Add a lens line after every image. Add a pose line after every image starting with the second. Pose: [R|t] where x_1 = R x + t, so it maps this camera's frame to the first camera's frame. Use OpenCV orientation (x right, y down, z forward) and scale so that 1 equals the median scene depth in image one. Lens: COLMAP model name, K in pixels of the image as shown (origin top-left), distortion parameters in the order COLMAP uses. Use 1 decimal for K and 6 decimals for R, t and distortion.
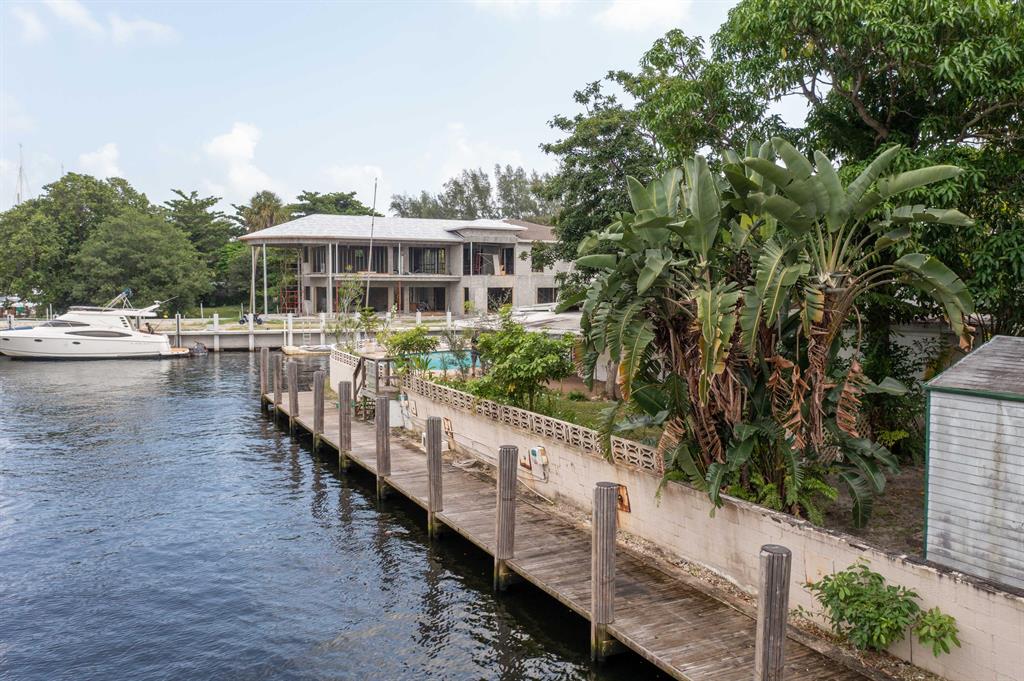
lens RADIAL K [[809.0, 0, 512.0], [0, 809.0, 340.5], [0, 0, 1]] dist [-0.016291, -0.004923]
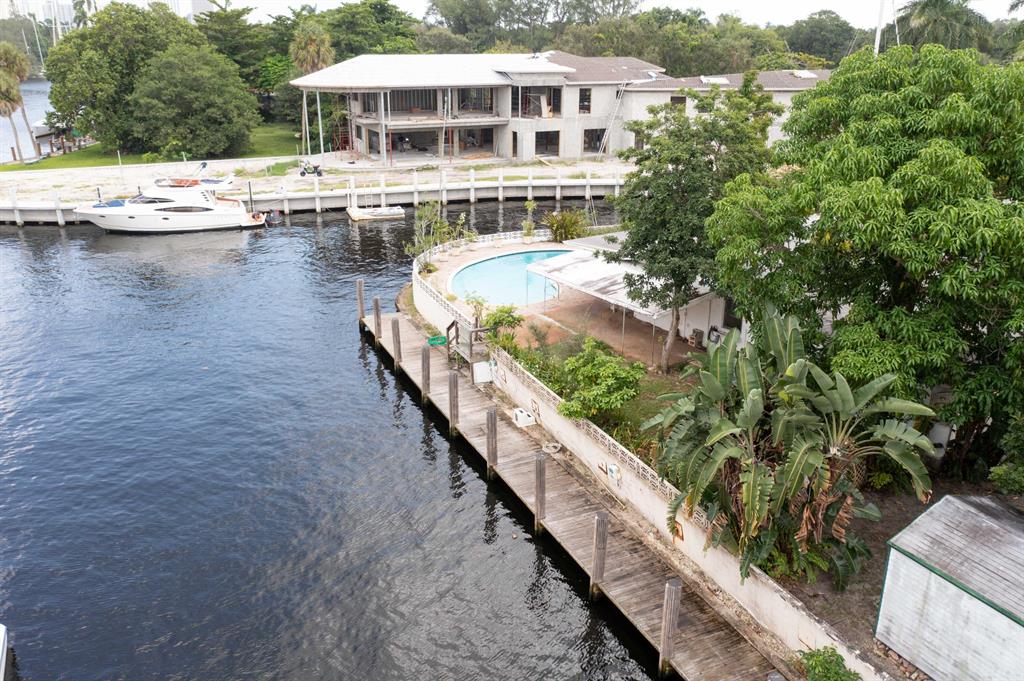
lens RADIAL K [[809.0, 0, 512.0], [0, 809.0, 340.5], [0, 0, 1]] dist [-0.016291, -0.004923]
pose [[0.999316, 0.011337, -0.035195, -0.021017], [-0.000901, 0.959021, 0.283333, -0.101867], [0.036965, -0.283107, 0.958376, -0.052817]]
